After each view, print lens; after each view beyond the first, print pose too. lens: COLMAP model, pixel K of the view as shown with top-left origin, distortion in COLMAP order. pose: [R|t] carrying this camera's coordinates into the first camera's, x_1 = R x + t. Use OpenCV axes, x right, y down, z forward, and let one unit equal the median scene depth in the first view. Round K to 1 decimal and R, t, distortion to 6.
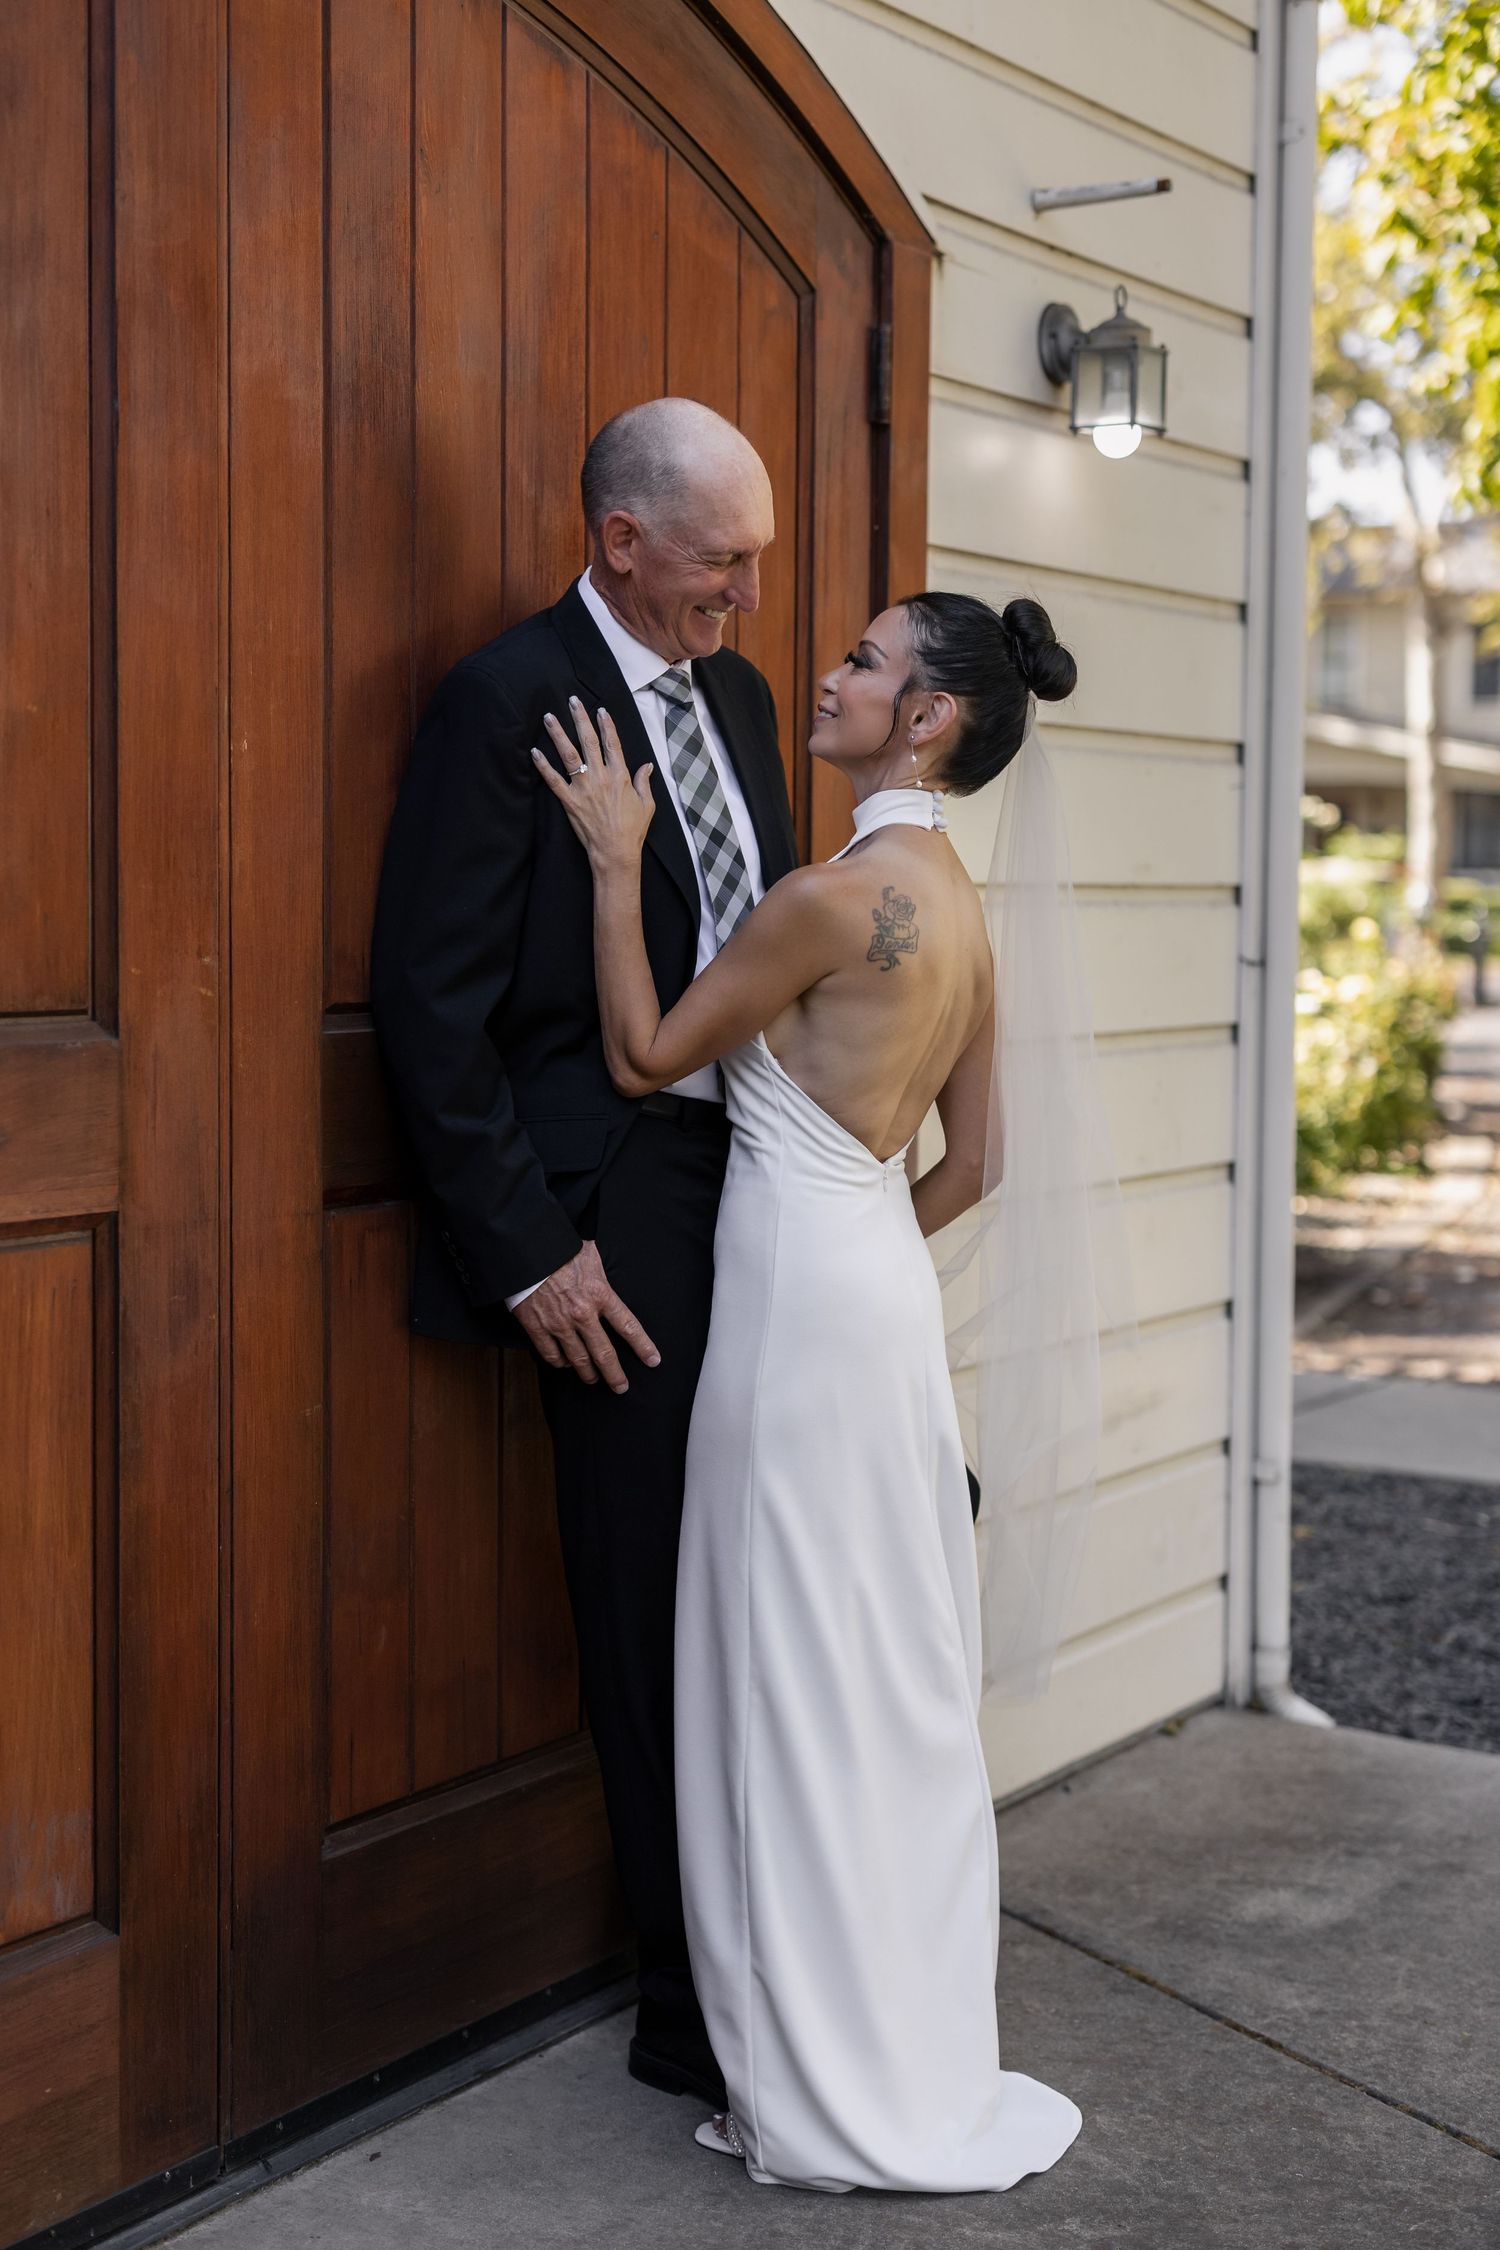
lens RADIAL K [[3290.6, 0, 752.0], [0, 3290.6, 1090.3], [0, 0, 1]] dist [-0.001917, 0.115291]
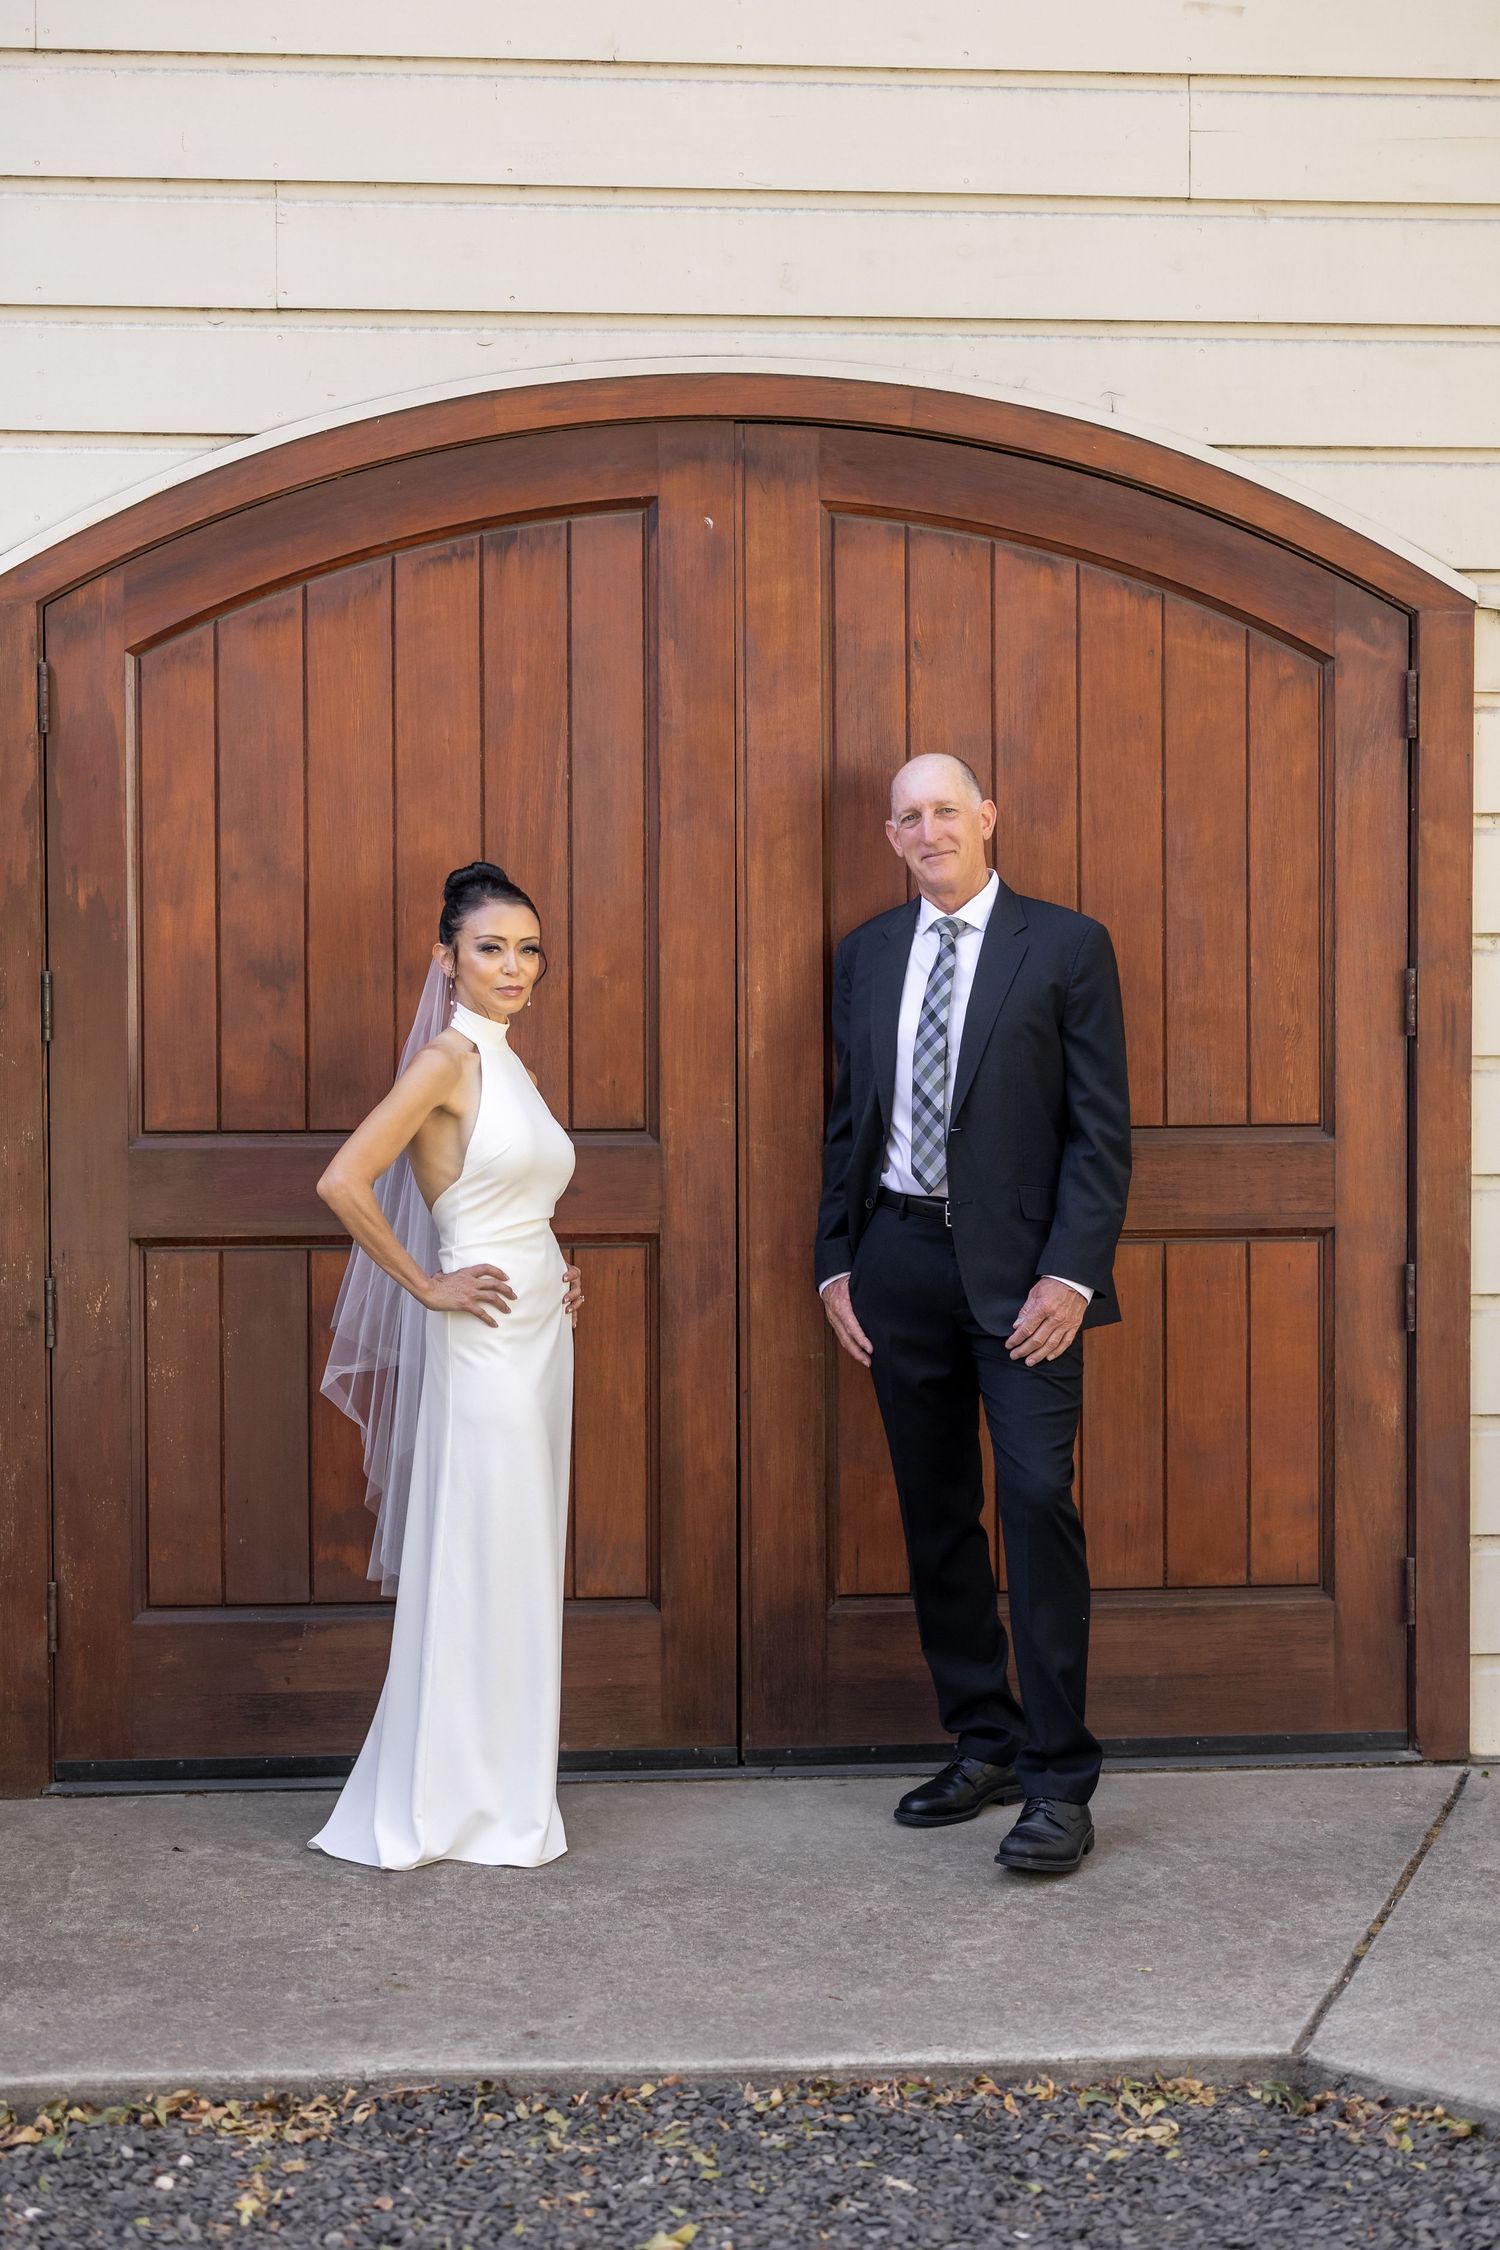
lens RADIAL K [[3231.0, 0, 746.7], [0, 3231.0, 1129.2], [0, 0, 1]] dist [-0.004357, 0.091090]
pose [[0.591725, 0.010110, -0.806076, 1.159154], [-0.041802, 0.998961, -0.018157, 0.006871], [0.805055, 0.044440, 0.591533, -0.070894]]
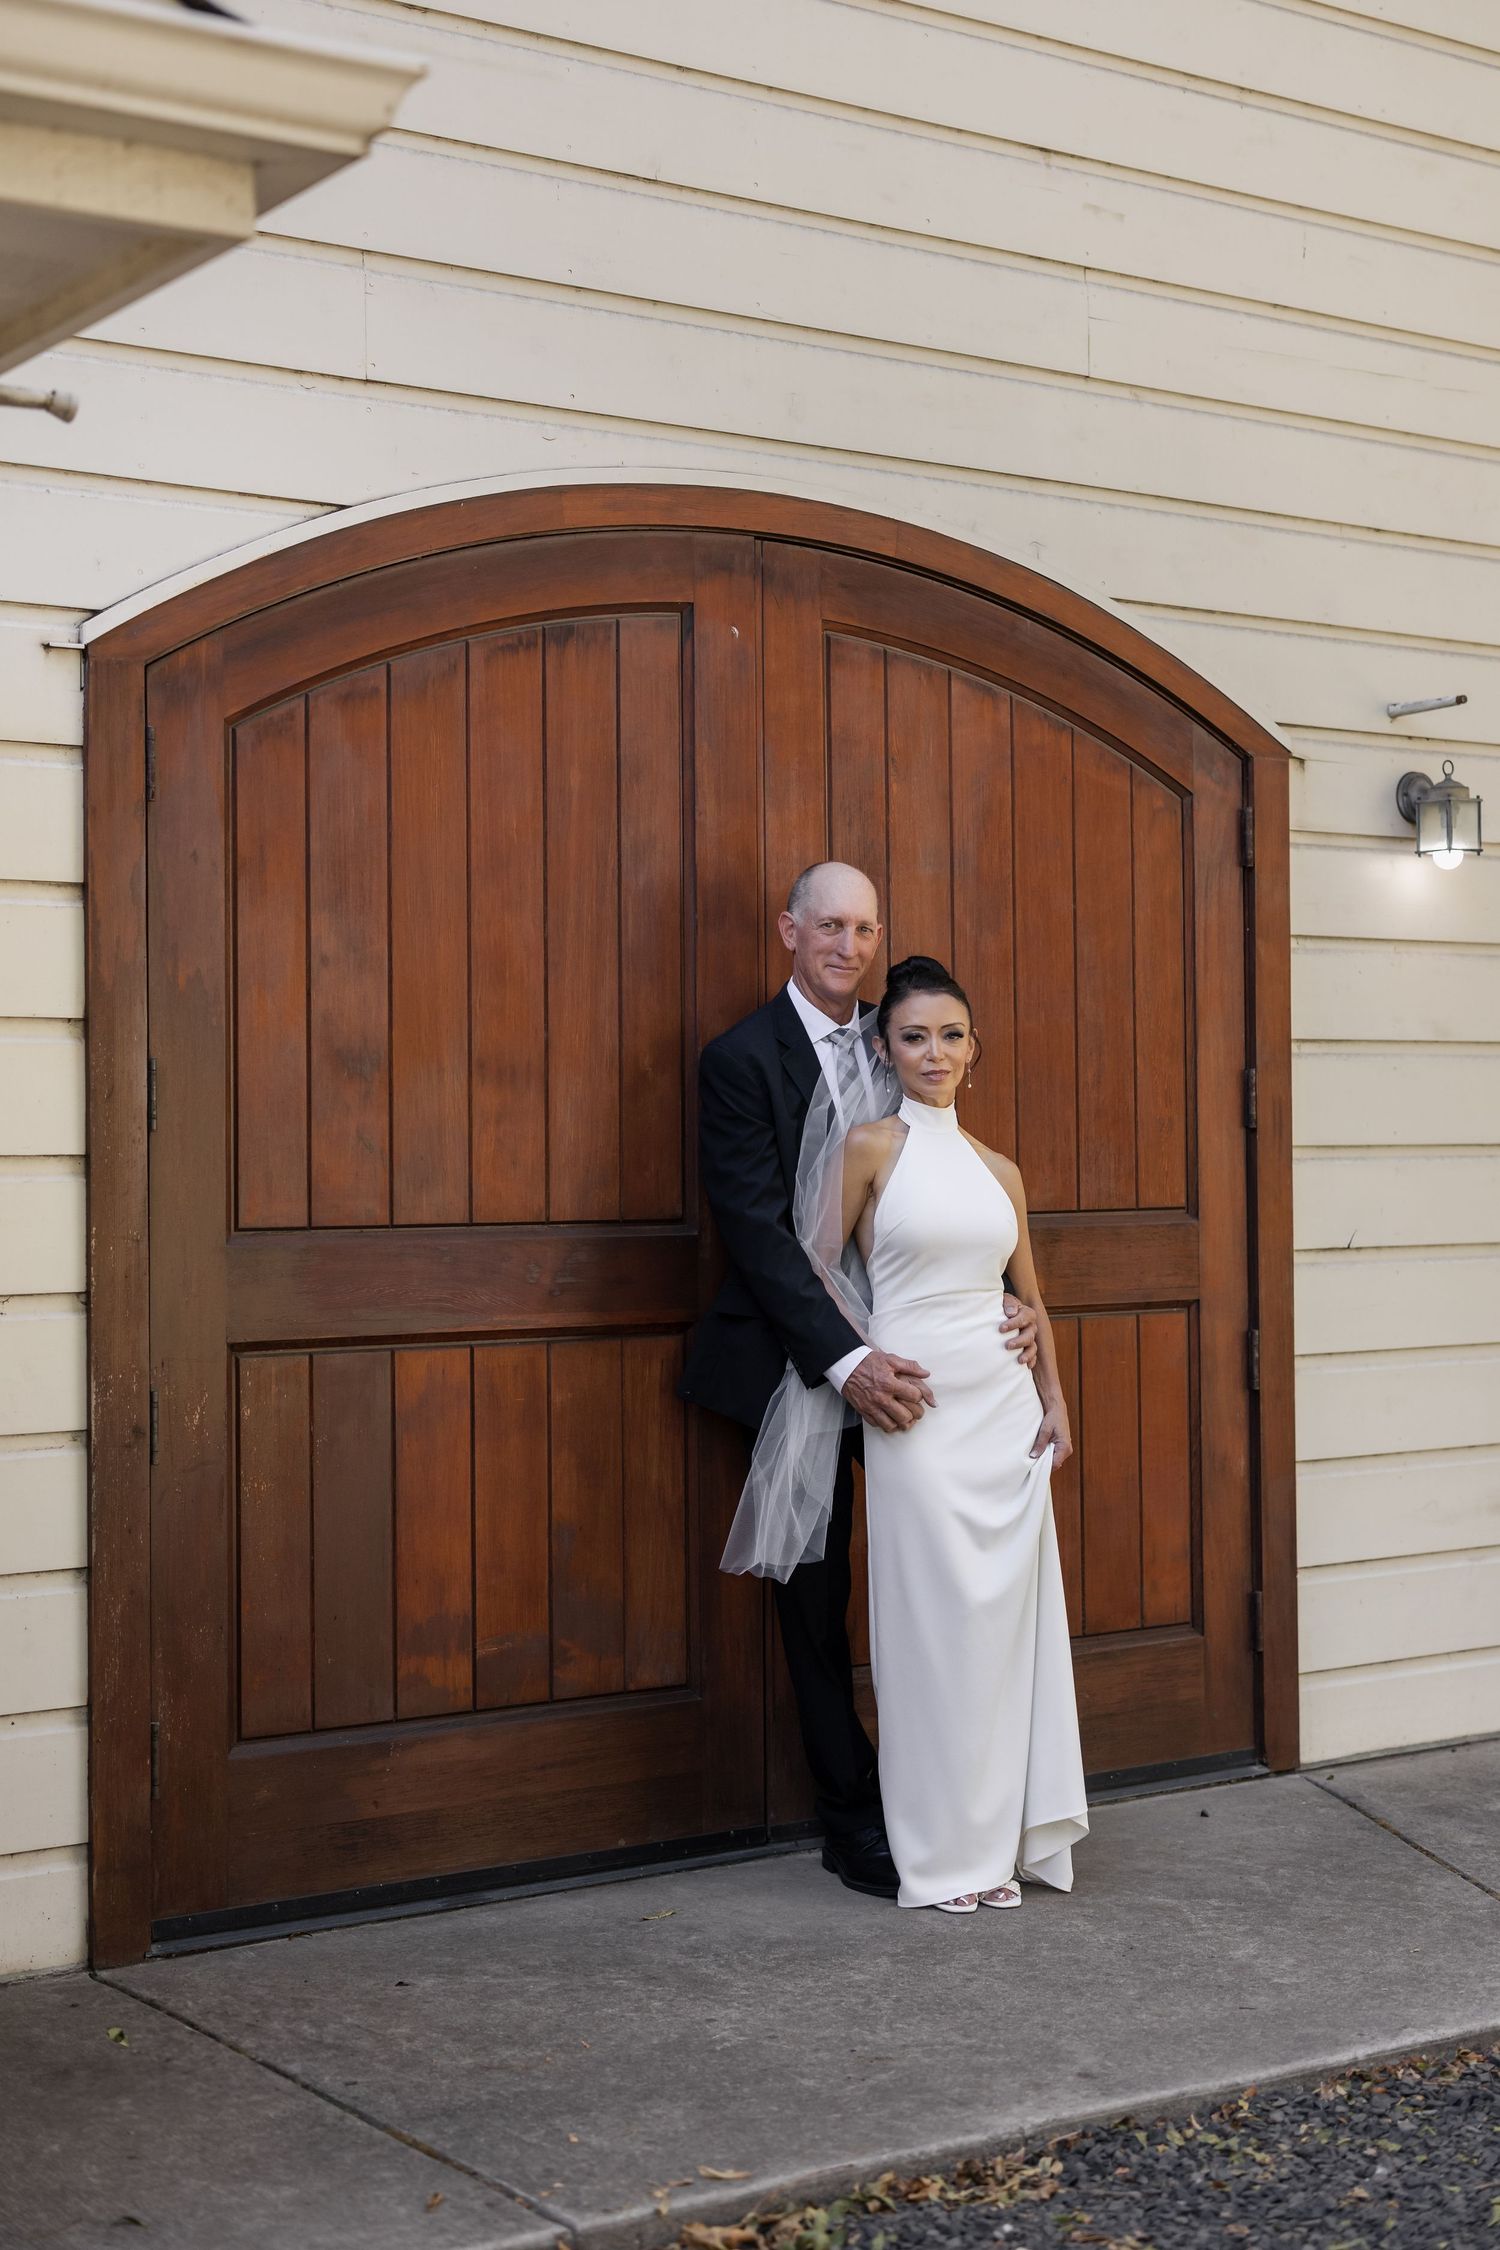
lens RADIAL K [[3290.6, 0, 752.0], [0, 3290.6, 1090.3], [0, 0, 1]] dist [-0.001917, 0.115291]
pose [[0.922201, -0.027827, -0.385708, 0.506486], [-0.005221, 0.996421, -0.084369, 0.054816], [0.386675, 0.079819, 0.918755, -0.680835]]
